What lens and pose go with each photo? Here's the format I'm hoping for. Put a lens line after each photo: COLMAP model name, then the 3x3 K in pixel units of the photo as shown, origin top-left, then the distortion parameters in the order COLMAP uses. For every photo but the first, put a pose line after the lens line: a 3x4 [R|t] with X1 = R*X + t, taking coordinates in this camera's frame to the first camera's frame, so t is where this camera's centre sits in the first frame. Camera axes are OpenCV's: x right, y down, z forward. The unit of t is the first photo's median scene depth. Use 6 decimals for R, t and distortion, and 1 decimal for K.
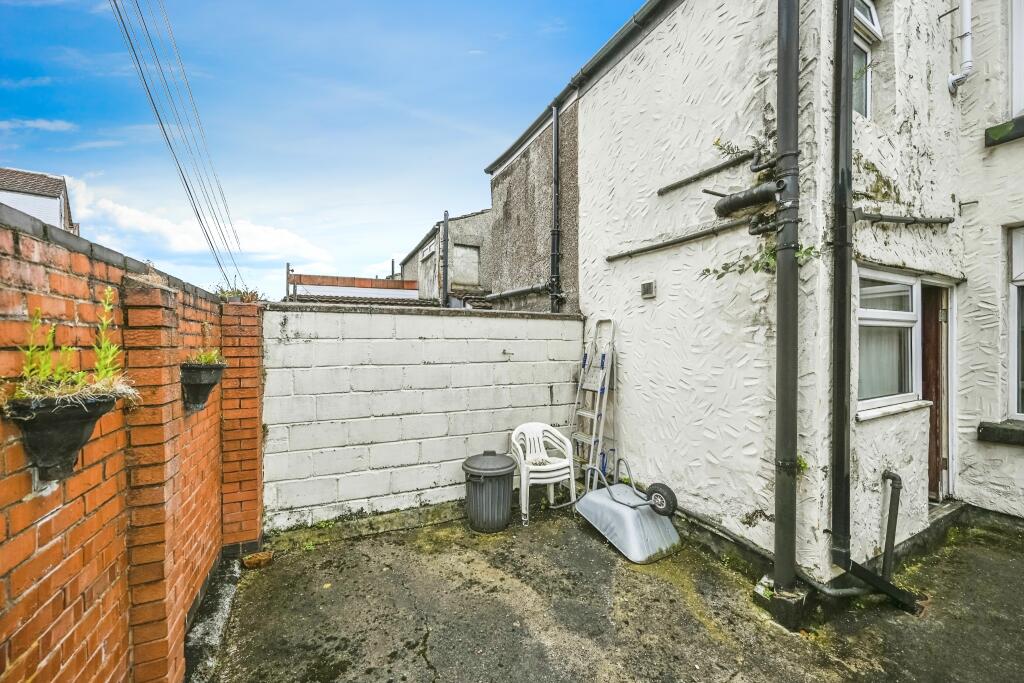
lens RADIAL K [[411.7, 0, 512.7], [0, 411.7, 339.4], [0, 0, 1]] dist [-0.003429, 0.000613]
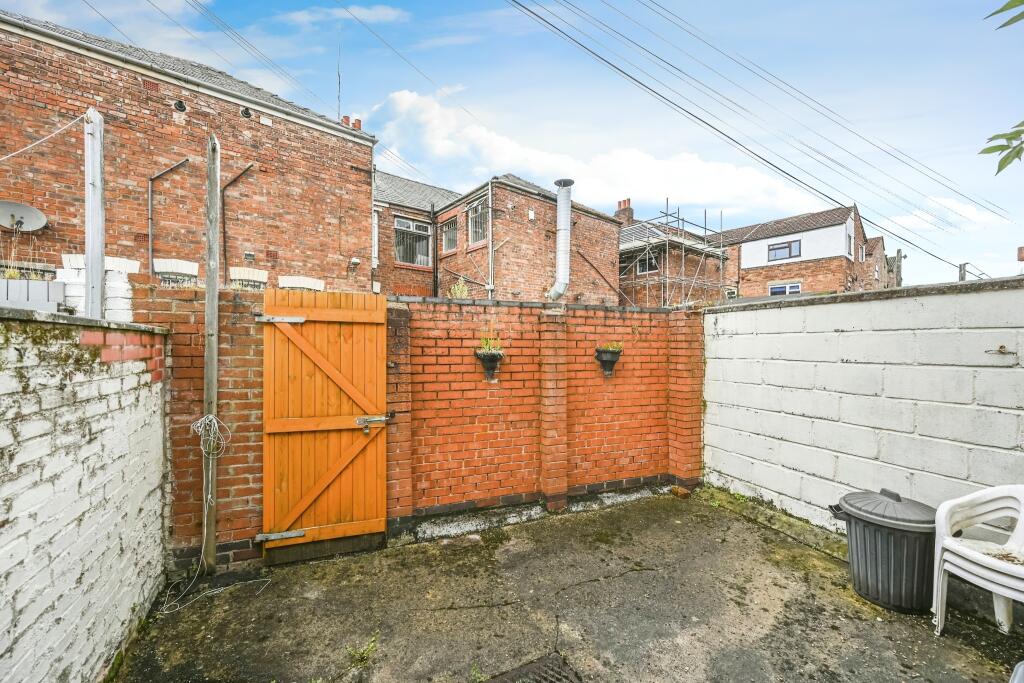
lens RADIAL K [[411.7, 0, 512.7], [0, 411.7, 343.5], [0, 0, 1]] dist [-0.003429, 0.000613]
pose [[-0.051557, -0.002333, -0.998667, 0.707731], [0.007814, 0.999966, -0.002740, 0.021532], [0.998639, -0.007945, -0.051537, 0.430705]]
